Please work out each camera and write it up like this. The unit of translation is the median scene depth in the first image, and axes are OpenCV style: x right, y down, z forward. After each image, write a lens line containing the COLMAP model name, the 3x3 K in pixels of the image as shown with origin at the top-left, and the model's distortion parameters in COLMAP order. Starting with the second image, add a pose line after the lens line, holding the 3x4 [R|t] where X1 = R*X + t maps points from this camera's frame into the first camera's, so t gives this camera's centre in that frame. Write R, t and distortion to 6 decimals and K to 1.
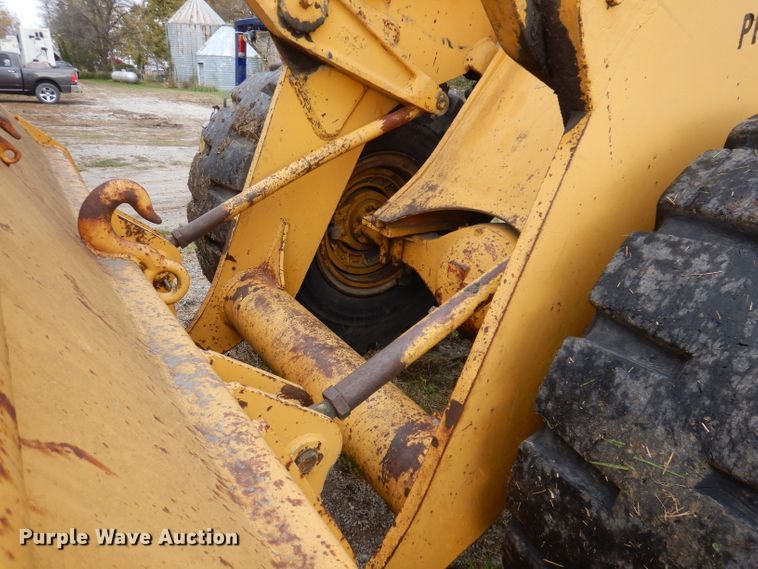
lens RADIAL K [[541.6, 0, 376.6], [0, 541.6, 284.8], [0, 0, 1]] dist [0.011041, -0.000820]
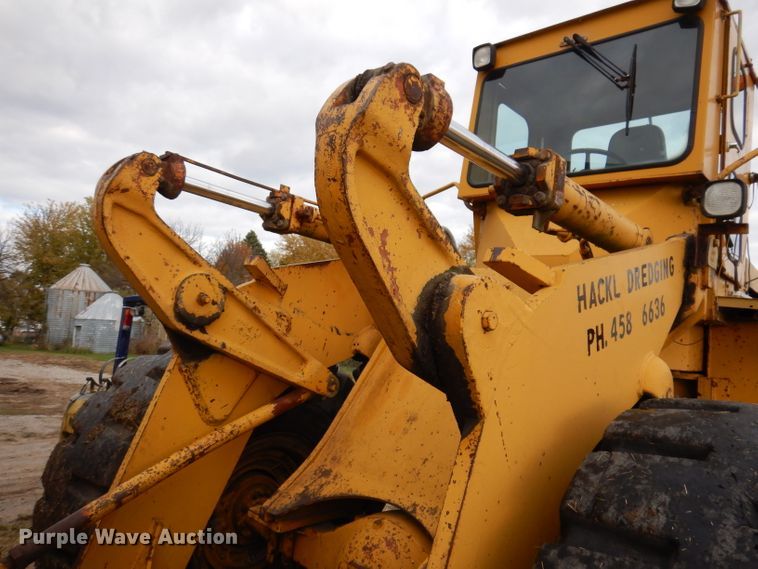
lens RADIAL K [[541.6, 0, 376.6], [0, 541.6, 284.8], [0, 0, 1]] dist [0.011041, -0.000820]
pose [[0.978050, 0.027271, 0.206579, -0.016583], [0.068475, 0.894273, -0.442252, -0.049144], [-0.196798, 0.446690, 0.872776, 0.001382]]
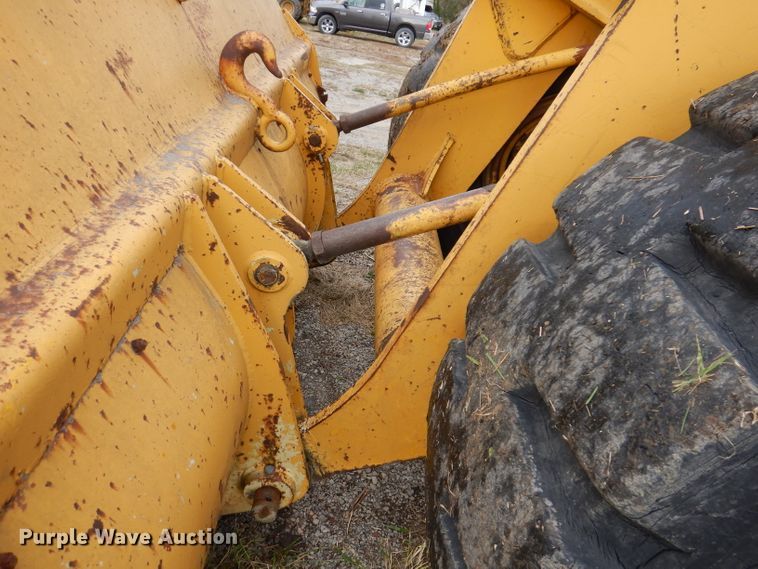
lens RADIAL K [[538.6, 0, 375.5], [0, 538.6, 286.1], [0, 0, 1]] dist [0.005566, 0.002725]
pose [[0.826449, 0.327181, -0.458187, 0.286514], [-0.300832, 0.944520, 0.131838, 0.060981], [0.475902, 0.028880, 0.879024, 0.048058]]
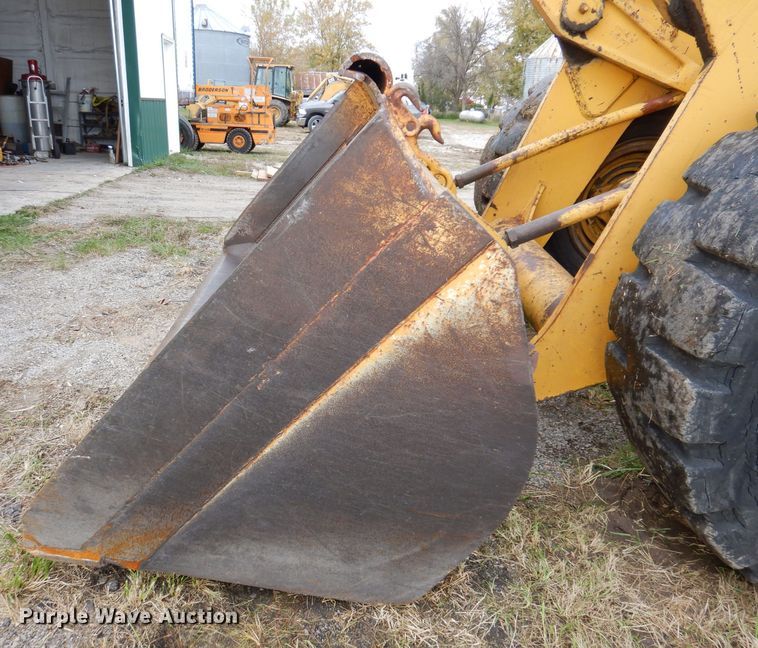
lens RADIAL K [[610.0, 0, 319.5], [0, 610.0, 326.3], [0, 0, 1]] dist [-0.001052, 0.005040]
pose [[0.800910, 0.194614, -0.566277, 0.302287], [-0.215233, 0.976070, 0.031036, 0.291866], [0.558765, 0.097025, 0.823631, -0.459096]]
